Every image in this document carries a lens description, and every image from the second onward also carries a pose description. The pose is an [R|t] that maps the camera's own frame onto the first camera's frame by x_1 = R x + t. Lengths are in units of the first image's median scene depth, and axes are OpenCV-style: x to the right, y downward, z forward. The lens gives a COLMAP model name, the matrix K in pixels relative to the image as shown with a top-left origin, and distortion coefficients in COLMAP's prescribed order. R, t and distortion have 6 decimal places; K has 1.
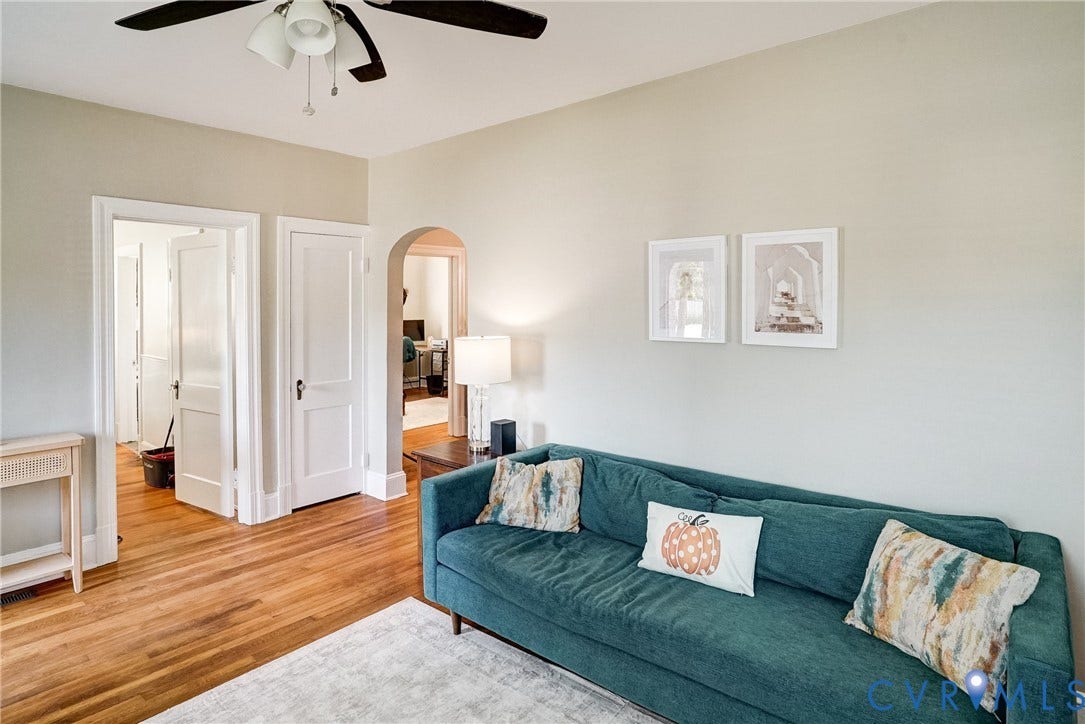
lens RADIAL K [[616.3, 0, 532.8], [0, 616.3, 309.7], [0, 0, 1]] dist [-0.022386, 0.017622]
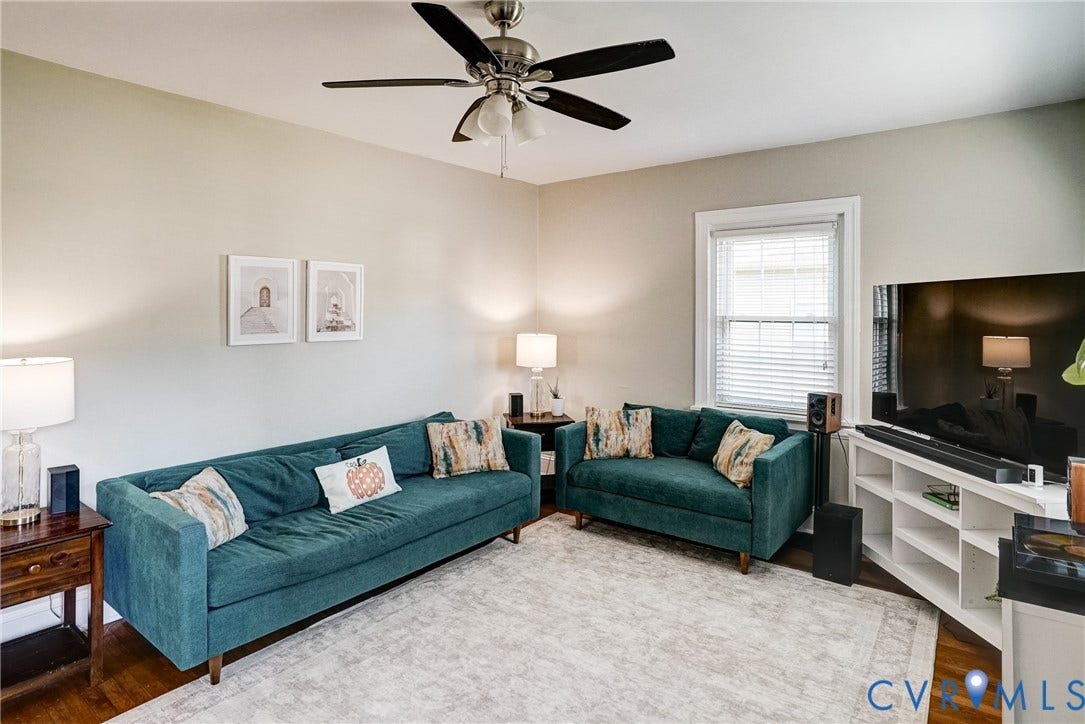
lens RADIAL K [[616.3, 0, 532.8], [0, 616.3, 309.7], [0, 0, 1]] dist [-0.022386, 0.017622]
pose [[-0.059527, -0.000232, 0.998227, -1.083382], [0.004714, 0.999989, 0.000514, -0.013398], [-0.998216, 0.004737, -0.059526, 0.614603]]
